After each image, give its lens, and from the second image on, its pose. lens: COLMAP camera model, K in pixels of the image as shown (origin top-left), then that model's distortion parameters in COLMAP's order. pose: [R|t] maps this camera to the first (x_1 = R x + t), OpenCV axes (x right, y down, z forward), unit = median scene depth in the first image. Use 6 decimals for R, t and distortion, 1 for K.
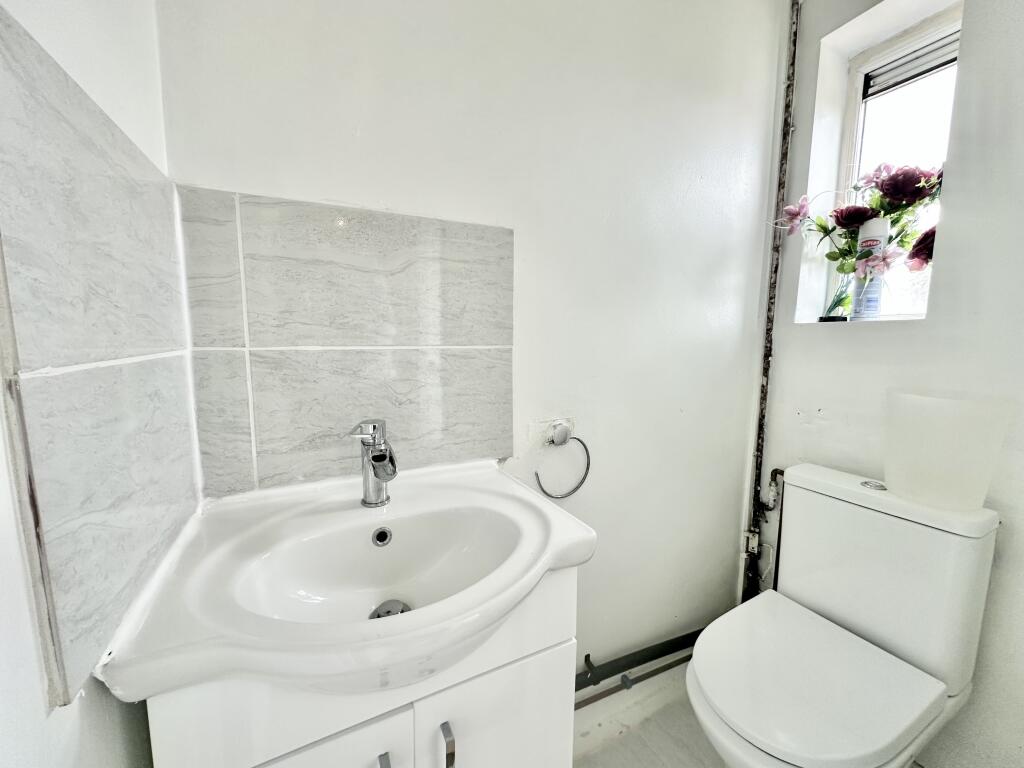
lens RADIAL K [[402.6, 0, 509.6], [0, 402.6, 384.6], [0, 0, 1]] dist [-0.004577, -0.000429]
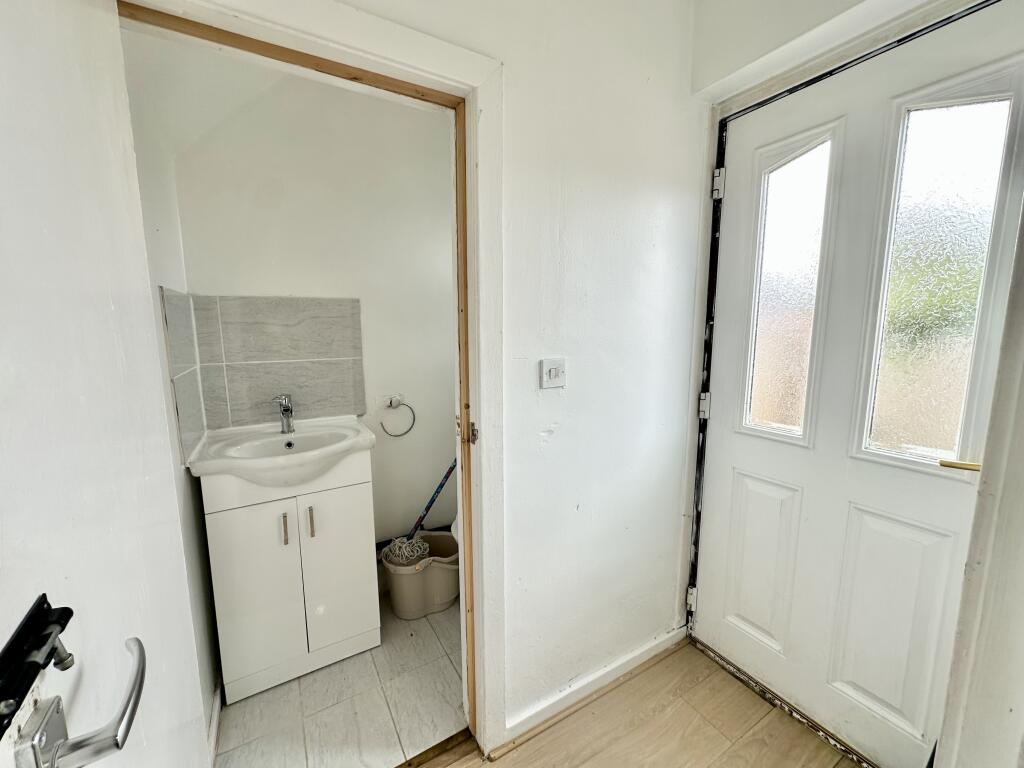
lens RADIAL K [[402.6, 0, 511.5], [0, 402.6, 385.4], [0, 0, 1]] dist [-0.004577, -0.000429]
pose [[0.996686, -0.026589, 0.076874, 0.748245], [0.025133, 0.999487, 0.019852, 0.026888], [-0.077363, -0.017854, 0.996843, -1.324014]]
